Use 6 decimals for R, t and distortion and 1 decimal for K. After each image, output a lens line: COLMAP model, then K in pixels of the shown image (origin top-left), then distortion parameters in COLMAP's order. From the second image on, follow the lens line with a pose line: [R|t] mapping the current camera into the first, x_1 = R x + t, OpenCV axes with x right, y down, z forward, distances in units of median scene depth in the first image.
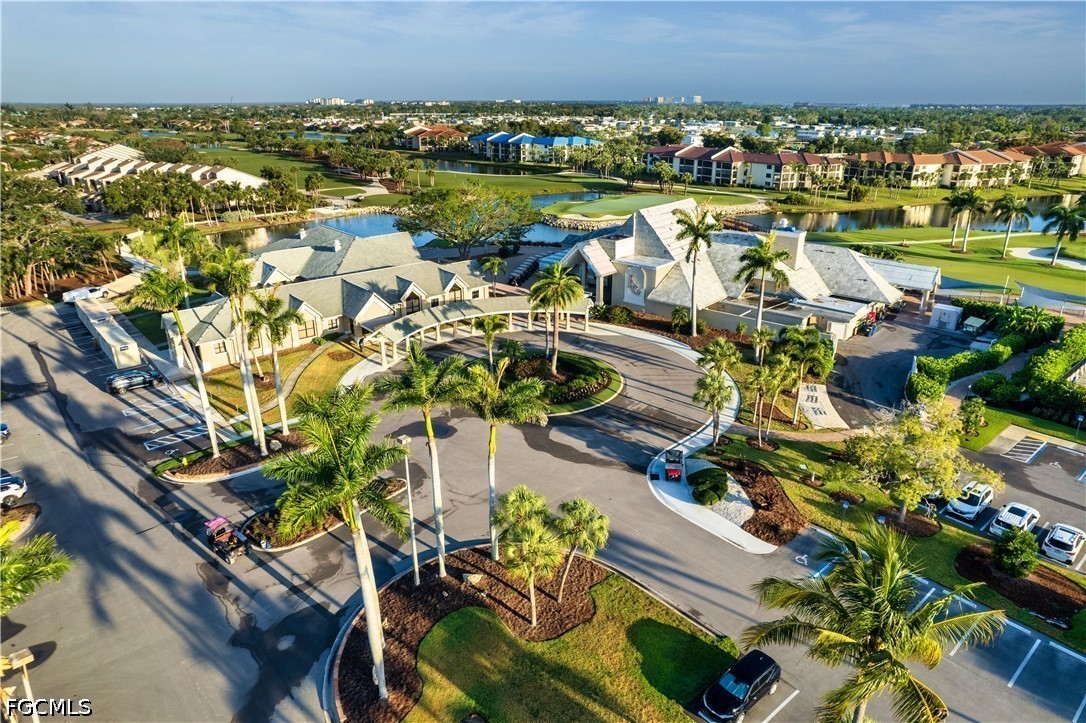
lens RADIAL K [[694.2, 0, 544.2], [0, 694.2, 361.3], [0, 0, 1]] dist [-0.048988, 0.045476]
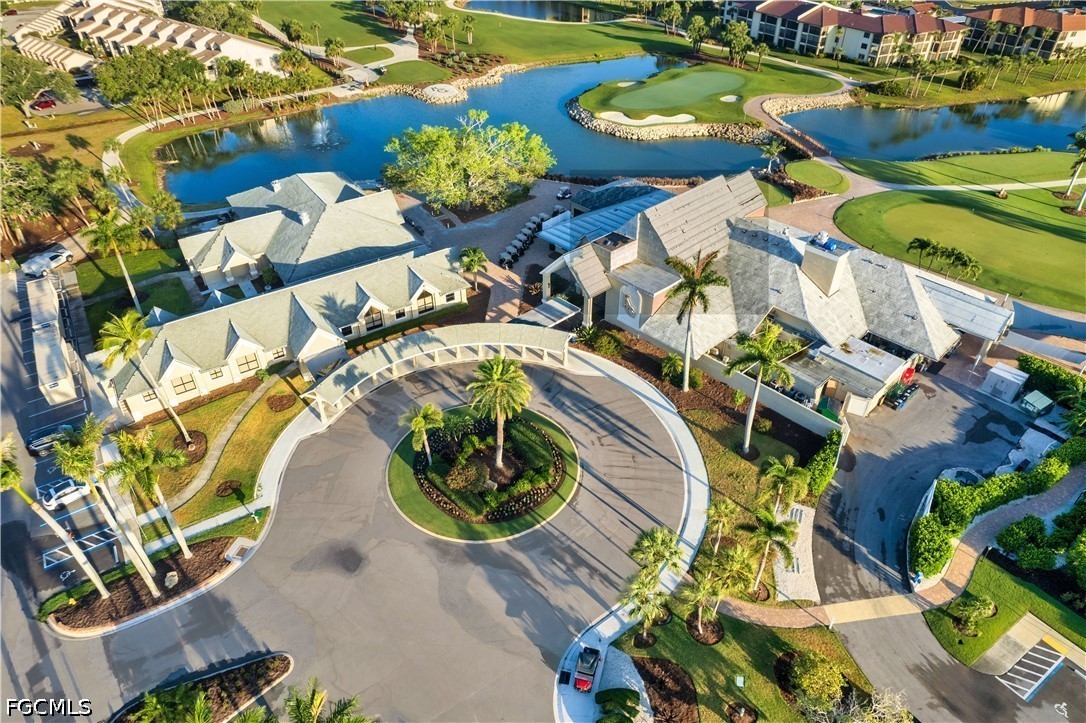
lens RADIAL K [[694.2, 0, 539.0], [0, 694.2, 367.7], [0, 0, 1]] dist [-0.048988, 0.045476]
pose [[0.992828, 0.070233, -0.096743, 0.107400], [-0.041313, 0.960944, 0.273642, -0.264764], [0.112183, -0.267683, 0.956954, 0.153366]]
